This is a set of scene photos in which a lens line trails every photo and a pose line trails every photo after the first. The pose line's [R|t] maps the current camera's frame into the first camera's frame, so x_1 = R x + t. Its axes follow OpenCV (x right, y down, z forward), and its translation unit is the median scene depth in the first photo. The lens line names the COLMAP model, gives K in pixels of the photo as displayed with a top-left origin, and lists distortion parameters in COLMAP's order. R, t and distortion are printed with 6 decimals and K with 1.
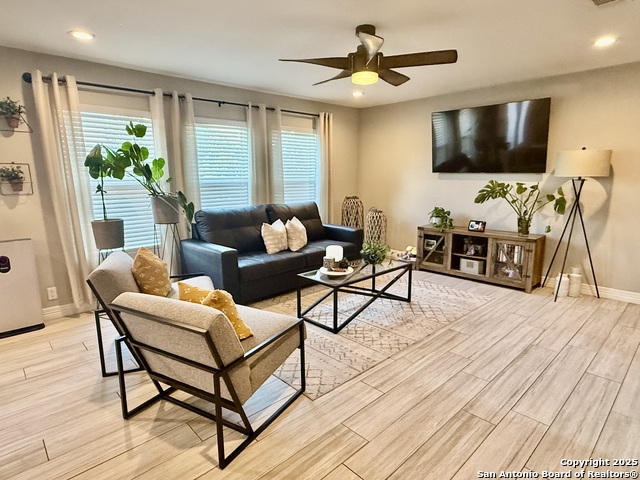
lens RADIAL K [[353.8, 0, 321.5], [0, 353.8, 242.5], [0, 0, 1]] dist [0.022099, 0.000204]
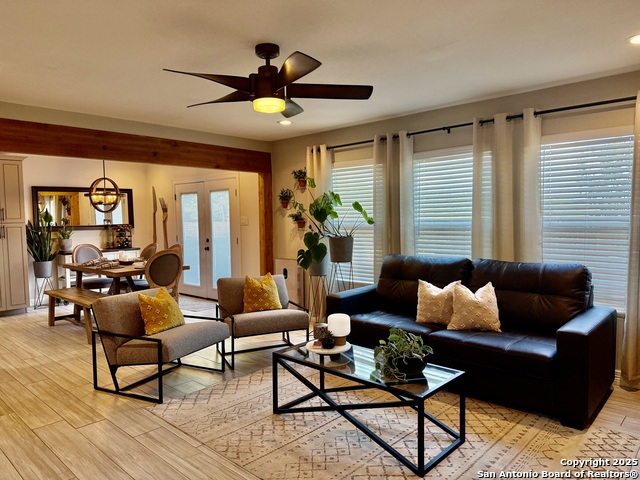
lens RADIAL K [[453.1, 0, 321.4], [0, 453.1, 239.2], [0, 0, 1]] dist [0.053135, -0.031913]
pose [[0.070604, 0.061594, -0.995601, 0.940257], [-0.170688, 0.984117, 0.048779, -0.181107], [0.982792, 0.166494, 0.079996, 0.842327]]
